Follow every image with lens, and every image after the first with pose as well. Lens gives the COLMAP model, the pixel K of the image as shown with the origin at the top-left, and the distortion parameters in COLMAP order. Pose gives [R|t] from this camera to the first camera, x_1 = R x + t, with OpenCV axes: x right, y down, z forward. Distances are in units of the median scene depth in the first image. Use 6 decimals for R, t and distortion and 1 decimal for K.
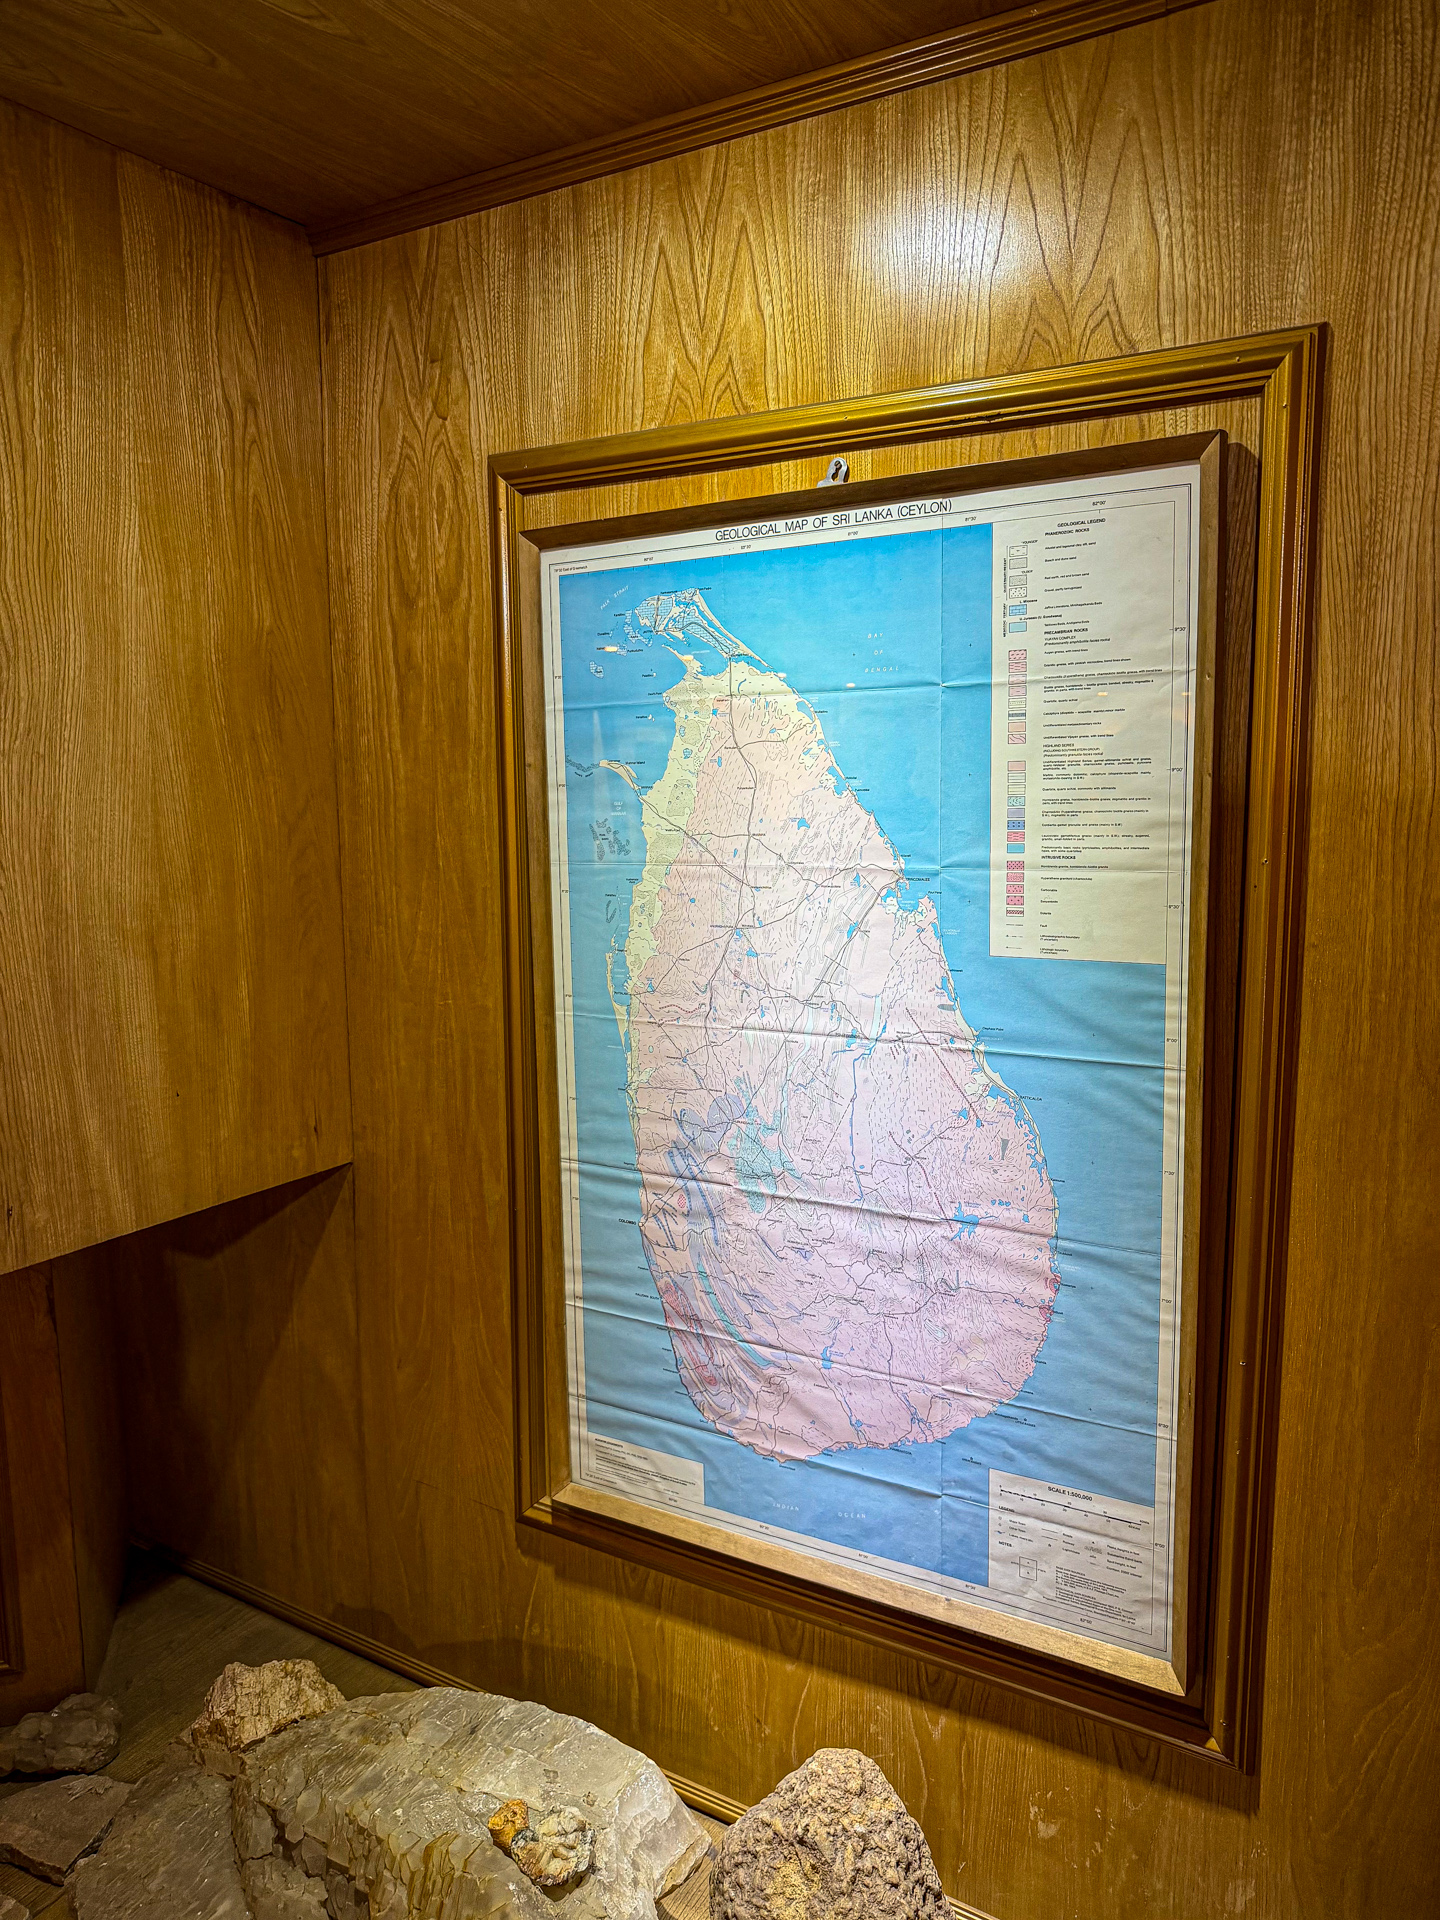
lens RADIAL K [[1367.1, 0, 731.7], [0, 1367.1, 941.2], [0, 0, 1]] dist [0.004792, -0.020156]
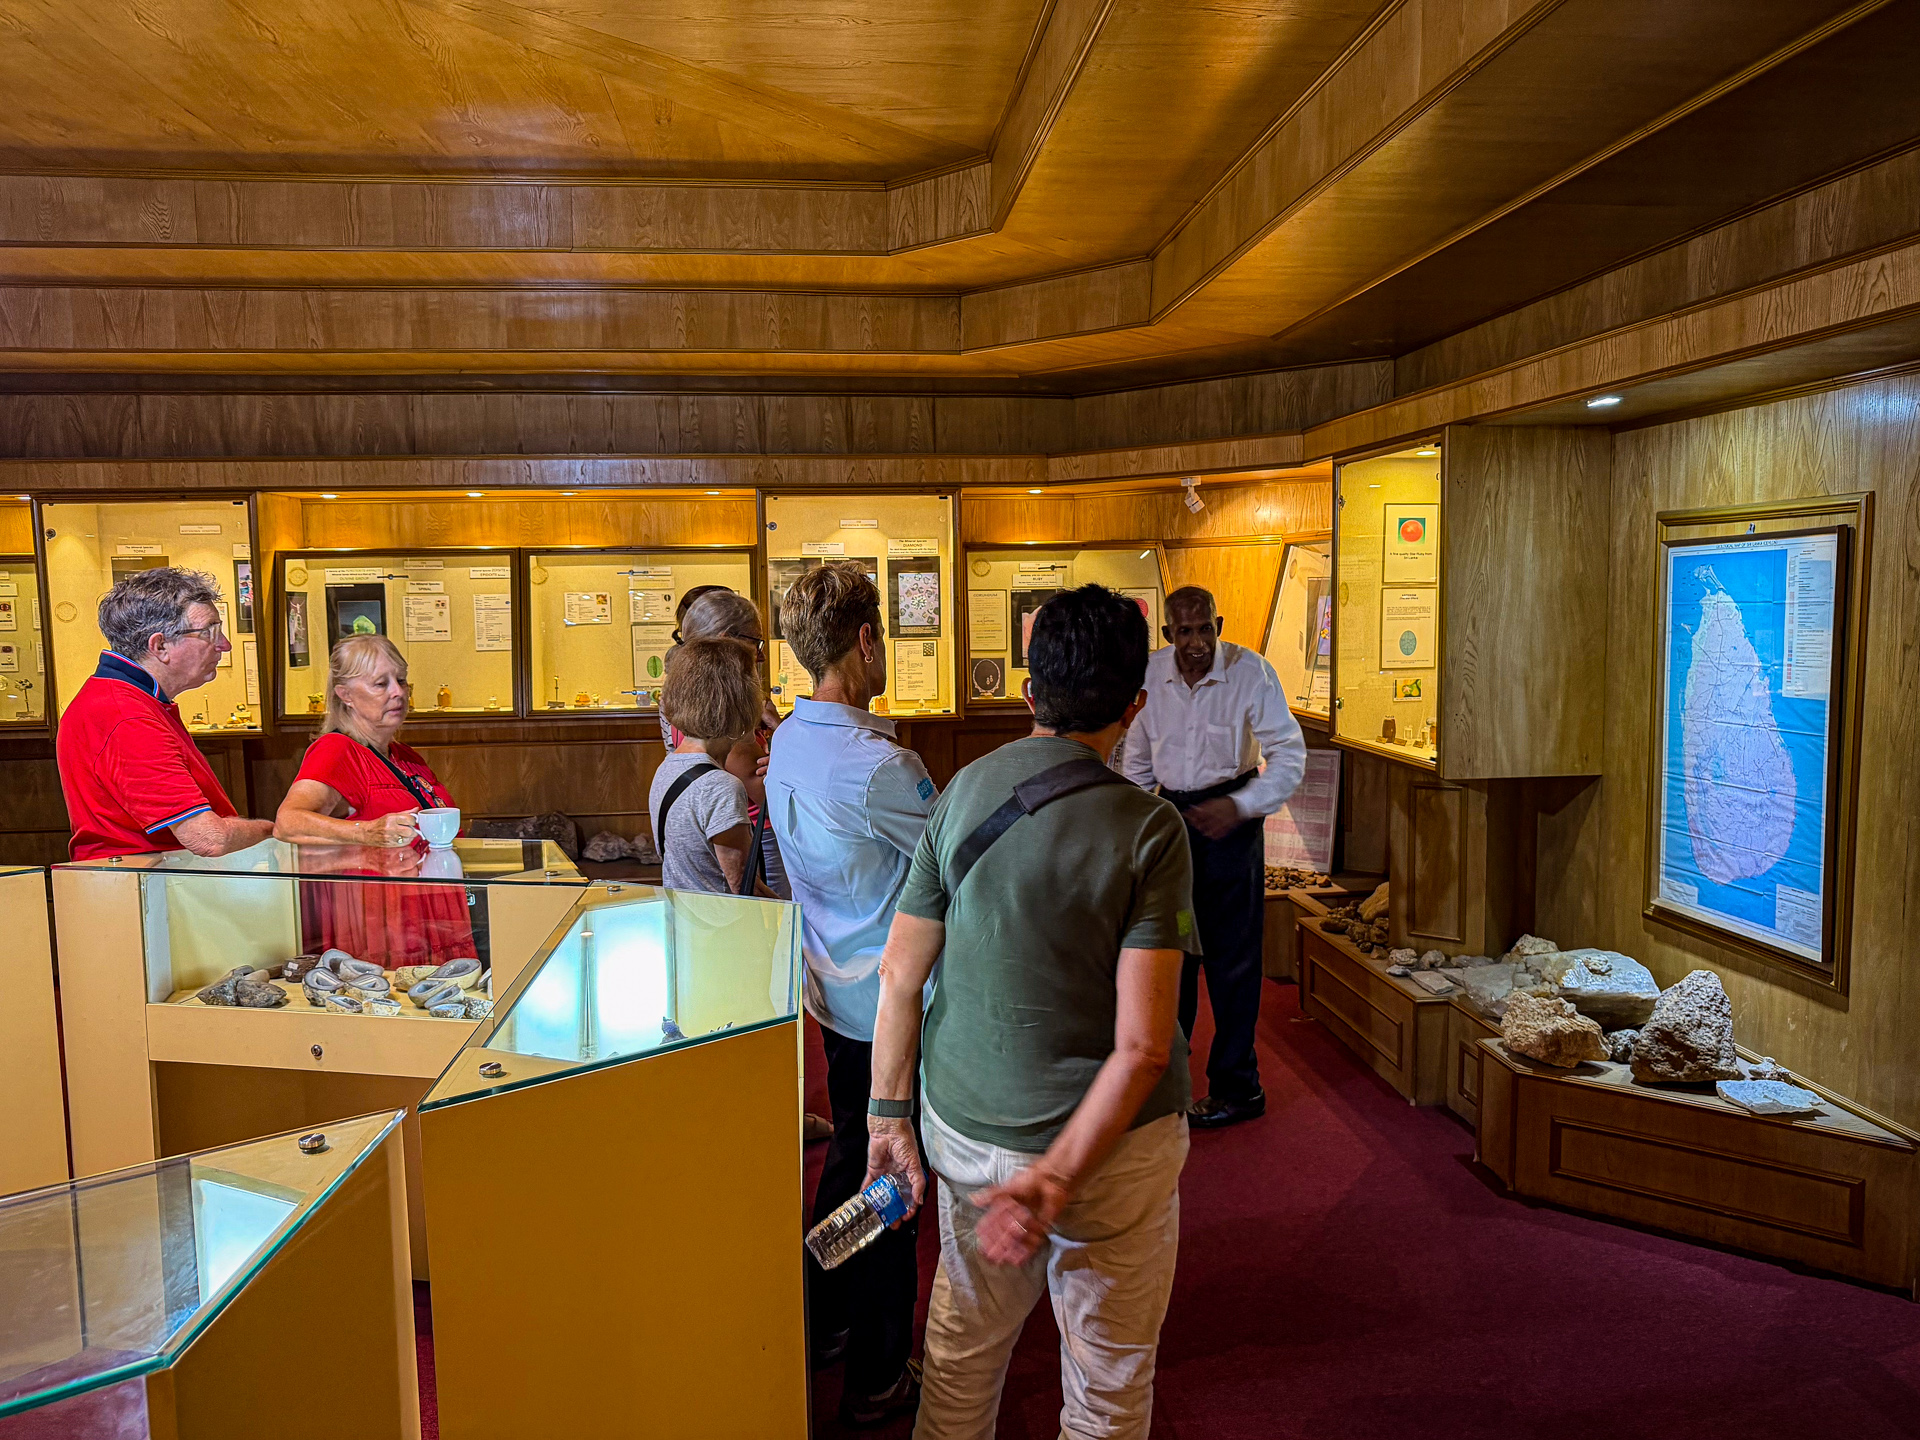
lens RADIAL K [[1367.1, 0, 956.3], [0, 1367.1, 721.4], [0, 0, 1]] dist [0.004792, -0.020156]
pose [[0.597567, 0.076581, -0.798154, 1.251402], [-0.090928, 0.995479, 0.027437, 0.122049], [0.796647, 0.056180, 0.601829, -1.820305]]
